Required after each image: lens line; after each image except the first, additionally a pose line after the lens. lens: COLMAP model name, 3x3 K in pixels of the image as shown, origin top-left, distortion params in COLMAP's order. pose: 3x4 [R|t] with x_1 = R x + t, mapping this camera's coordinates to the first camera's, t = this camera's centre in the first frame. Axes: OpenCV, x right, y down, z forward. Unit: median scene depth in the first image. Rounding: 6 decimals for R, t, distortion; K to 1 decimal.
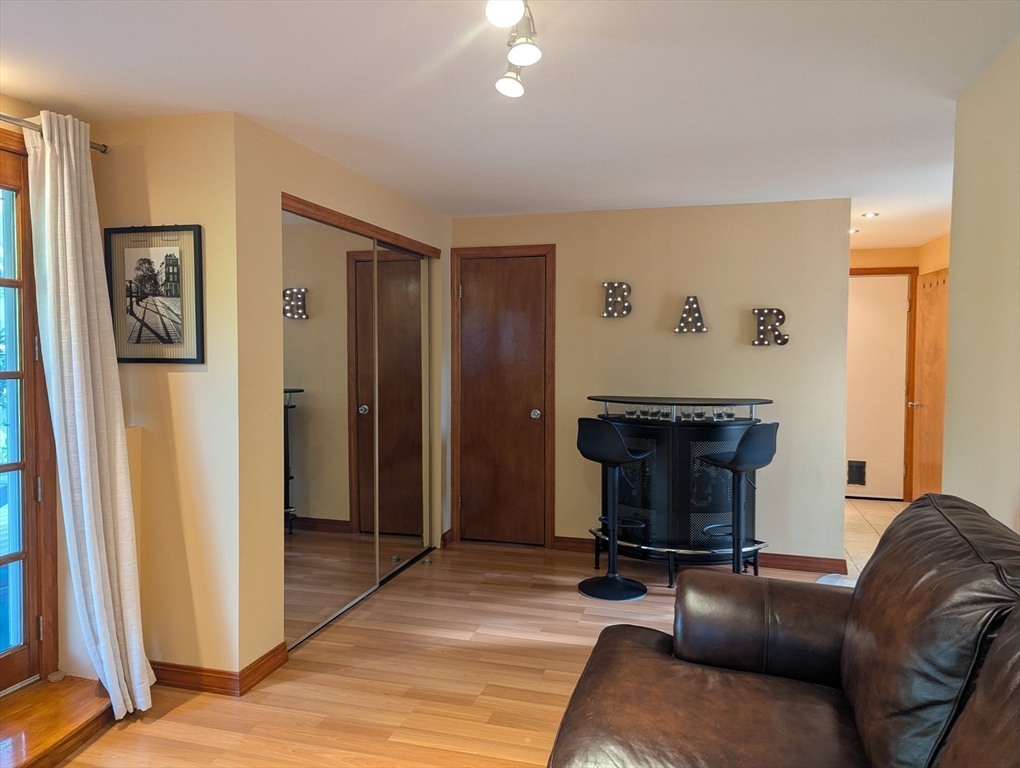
lens RADIAL K [[717.3, 0, 506.7], [0, 717.3, 374.3], [0, 0, 1]] dist [0.073663, -0.068939]
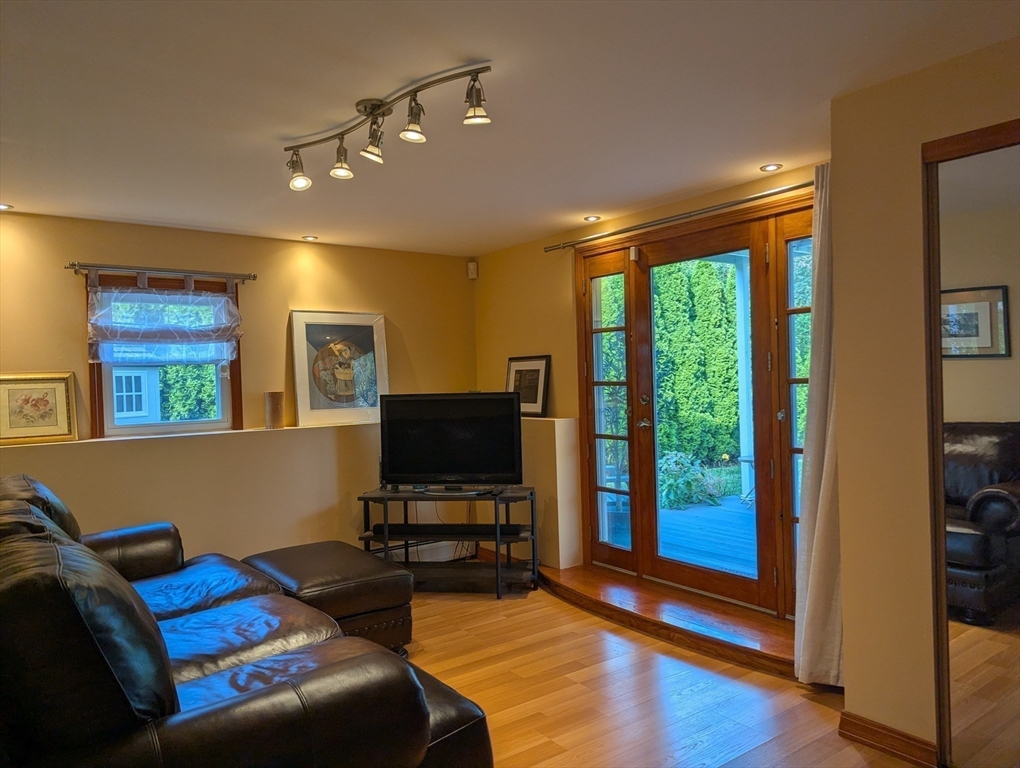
lens RADIAL K [[717.3, 0, 506.7], [0, 717.3, 374.3], [0, 0, 1]] dist [0.073663, -0.068939]
pose [[-0.607079, 0.011465, -0.794559, 0.604482], [-0.000083, 0.999895, 0.014492, -0.024871], [0.794641, 0.008863, -0.607014, 1.203836]]
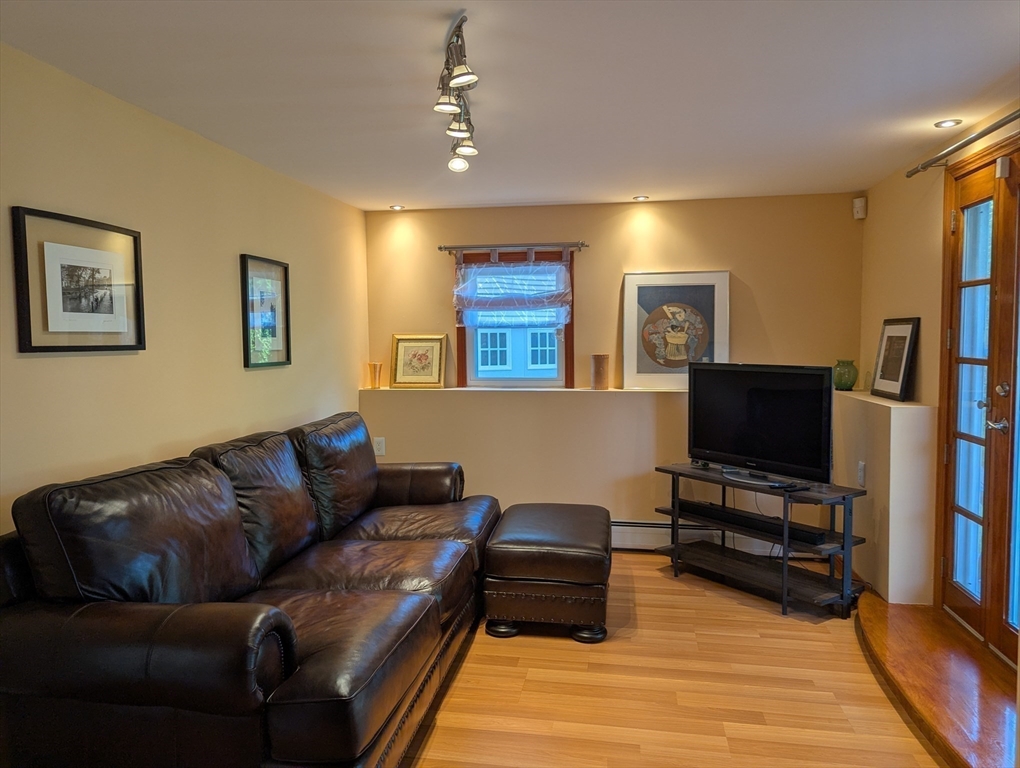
lens RADIAL K [[717.3, 0, 506.7], [0, 717.3, 374.3], [0, 0, 1]] dist [0.073663, -0.068939]
pose [[-0.993169, 0.014204, -0.115820, 0.050200], [0.004099, 0.996198, 0.087022, -0.061906], [0.116616, 0.085953, -0.989451, 1.436673]]
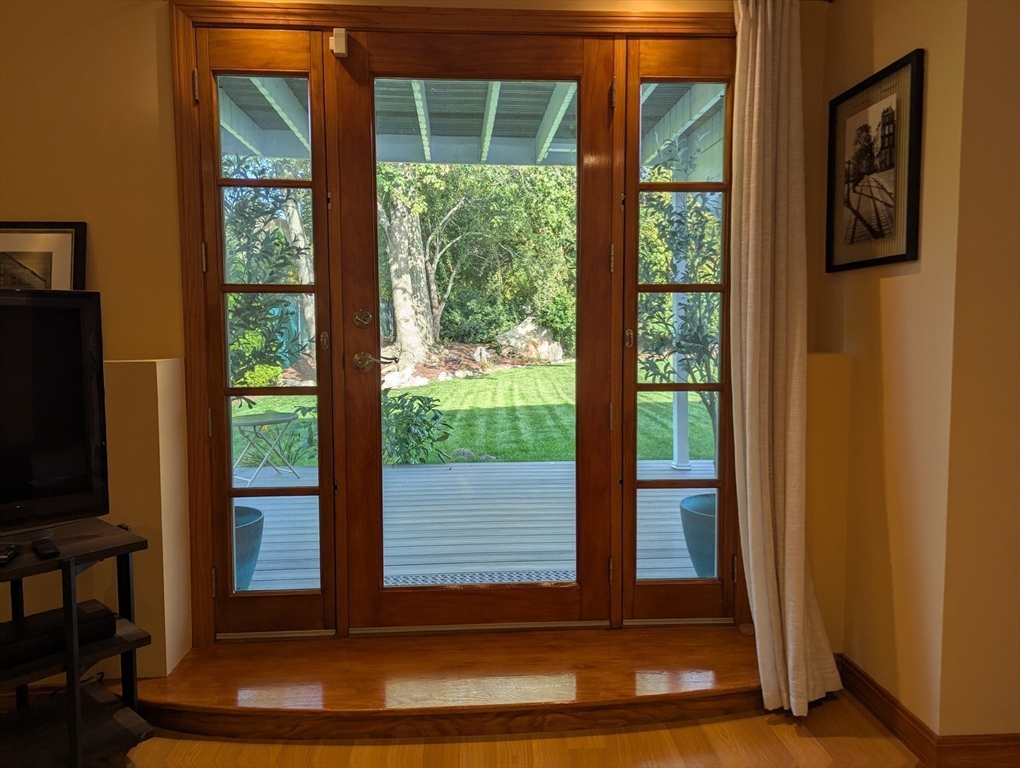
lens RADIAL K [[717.3, 0, 506.7], [0, 717.3, 374.3], [0, 0, 1]] dist [0.073663, -0.068939]
pose [[0.335653, 0.057877, -0.940206, 0.093368], [-0.026456, 0.998296, 0.052008, 0.064702], [0.941614, 0.007418, 0.336612, 0.415055]]
